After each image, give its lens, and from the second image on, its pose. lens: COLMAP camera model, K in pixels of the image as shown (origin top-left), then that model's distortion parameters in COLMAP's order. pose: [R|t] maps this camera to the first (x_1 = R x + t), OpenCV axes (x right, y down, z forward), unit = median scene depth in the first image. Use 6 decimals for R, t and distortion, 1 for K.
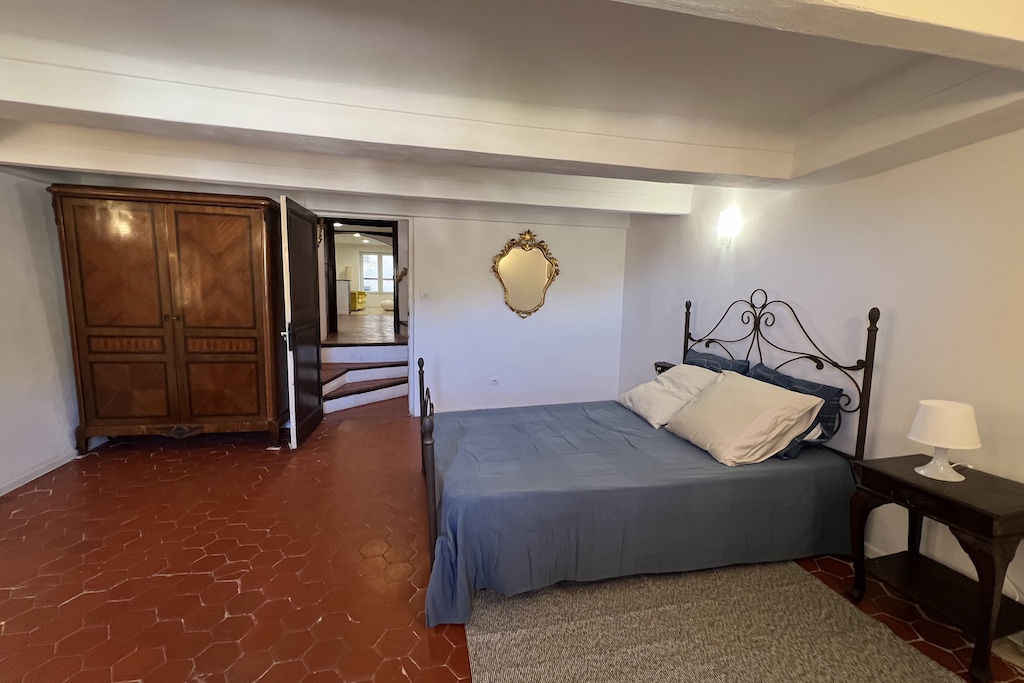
lens RADIAL K [[411.3, 0, 514.3], [0, 411.3, 346.1], [0, 0, 1]] dist [-0.001193, 0.000055]
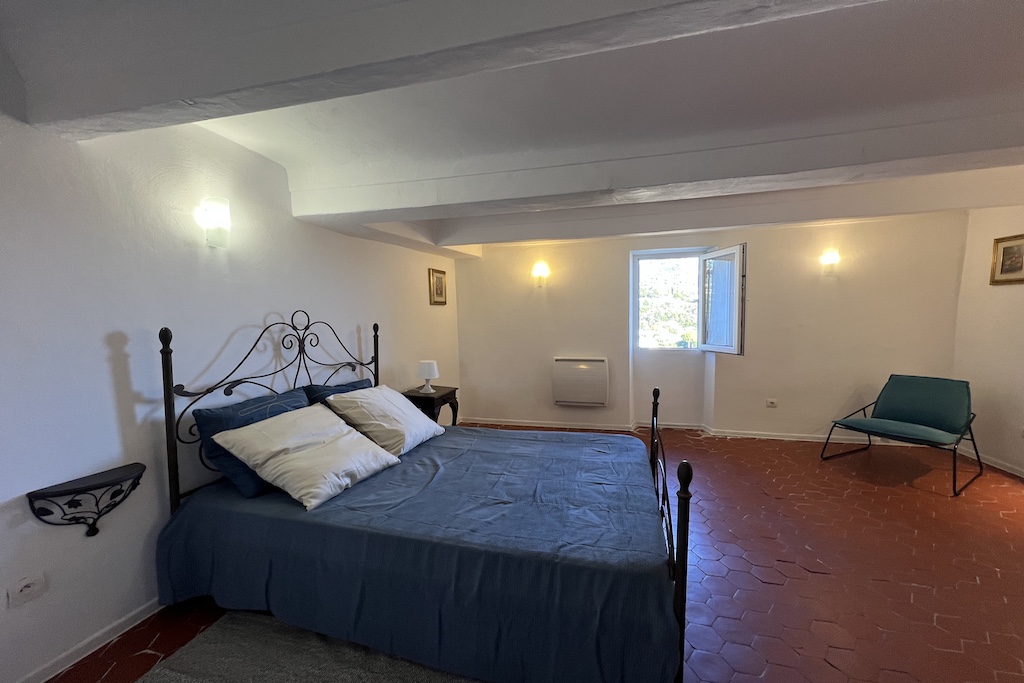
lens RADIAL K [[411.3, 0, 514.3], [0, 411.3, 346.1], [0, 0, 1]] dist [-0.001193, 0.000055]
pose [[-0.883974, -0.046110, 0.465257, -0.295242], [0.047606, 0.981076, 0.187681, -0.212807], [-0.465106, 0.188054, -0.865050, 1.613888]]
